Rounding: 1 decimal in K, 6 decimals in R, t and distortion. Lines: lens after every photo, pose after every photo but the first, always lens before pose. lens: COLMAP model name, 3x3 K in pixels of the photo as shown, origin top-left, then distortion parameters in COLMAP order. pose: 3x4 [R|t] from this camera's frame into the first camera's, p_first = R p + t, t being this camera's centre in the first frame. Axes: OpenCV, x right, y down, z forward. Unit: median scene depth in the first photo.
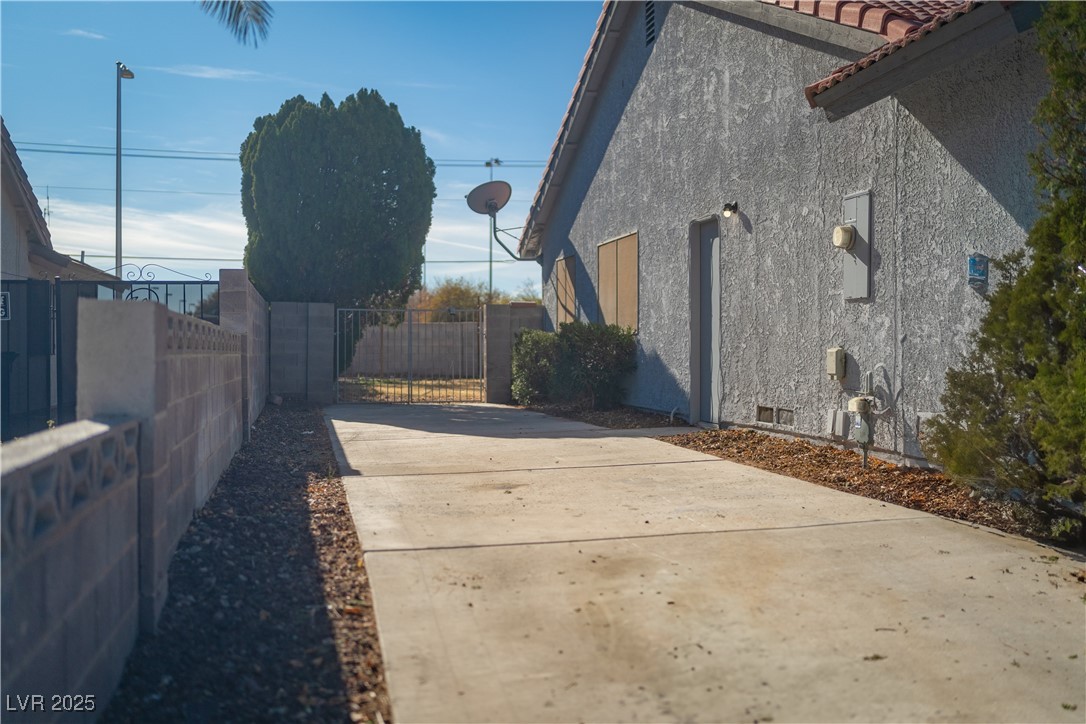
lens RADIAL K [[1092.4, 0, 543.0], [0, 1092.4, 362.0], [0, 0, 1]] dist [-0.005102, -0.006966]
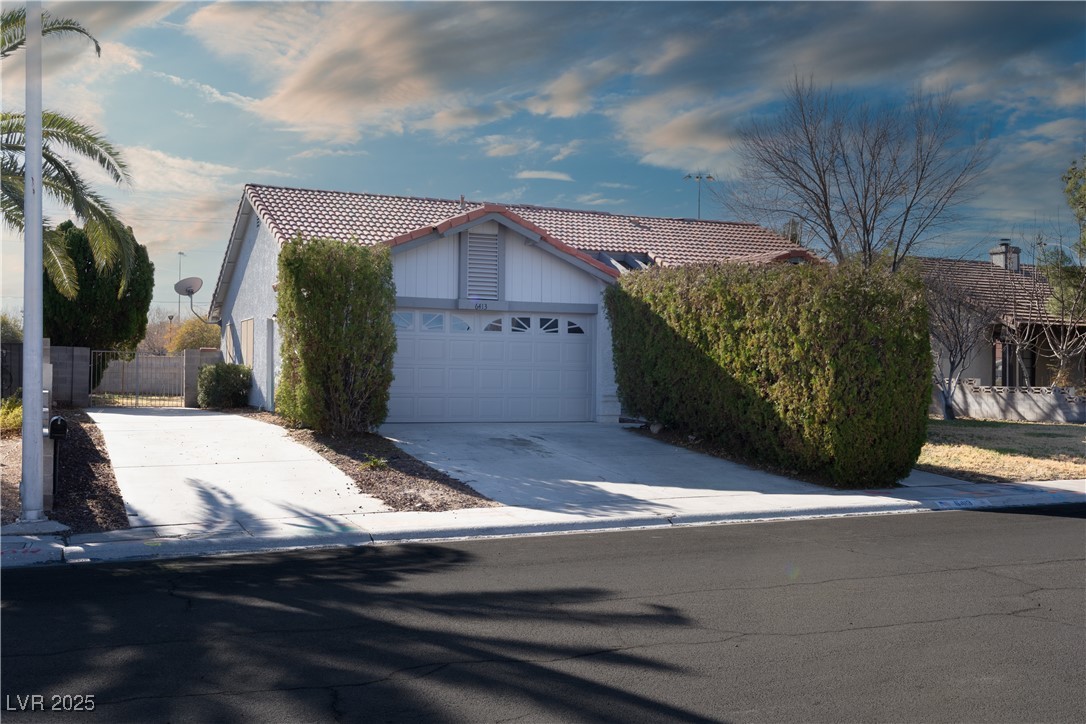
lens RADIAL K [[1092.4, 0, 543.0], [0, 1092.4, 362.0], [0, 0, 1]] dist [-0.005102, -0.006966]
pose [[0.977661, 0.014189, 0.209708, 0.140060], [-0.008754, 0.999602, -0.026823, 0.007535], [-0.210005, 0.024388, 0.977396, -0.793293]]
